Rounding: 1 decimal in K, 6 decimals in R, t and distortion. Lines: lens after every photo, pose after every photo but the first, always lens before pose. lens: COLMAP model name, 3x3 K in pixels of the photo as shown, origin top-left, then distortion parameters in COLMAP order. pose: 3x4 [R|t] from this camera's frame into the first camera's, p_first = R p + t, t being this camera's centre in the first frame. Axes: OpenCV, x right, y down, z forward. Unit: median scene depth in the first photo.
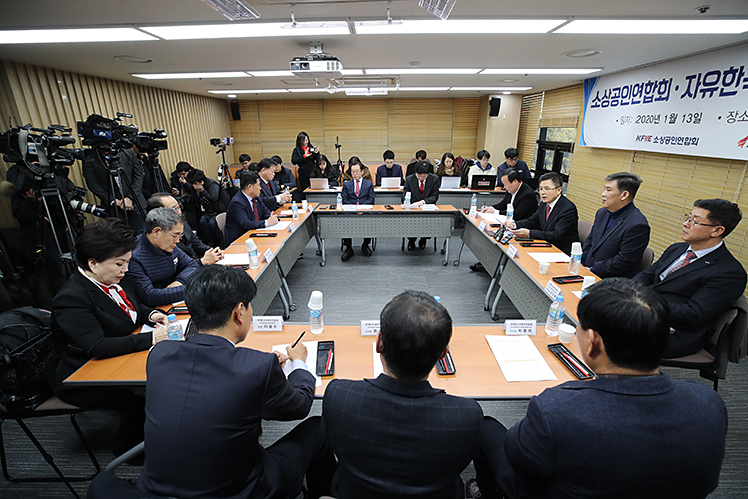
lens RADIAL K [[361.2, 0, 359.9], [0, 361.2, 243.7], [0, 0, 1]] dist [-0.017513, 0.014823]
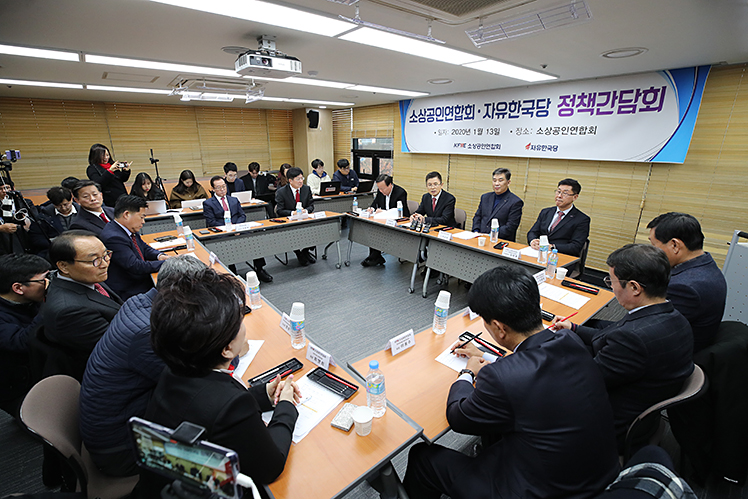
lens RADIAL K [[361.2, 0, 366.5], [0, 361.2, 248.0], [0, 0, 1]] dist [-0.017513, 0.014823]
pose [[0.754242, -0.185124, 0.629959, -0.433486], [0.200364, 0.978561, 0.047673, -0.038123], [-0.625278, 0.090264, 0.775164, 0.163373]]
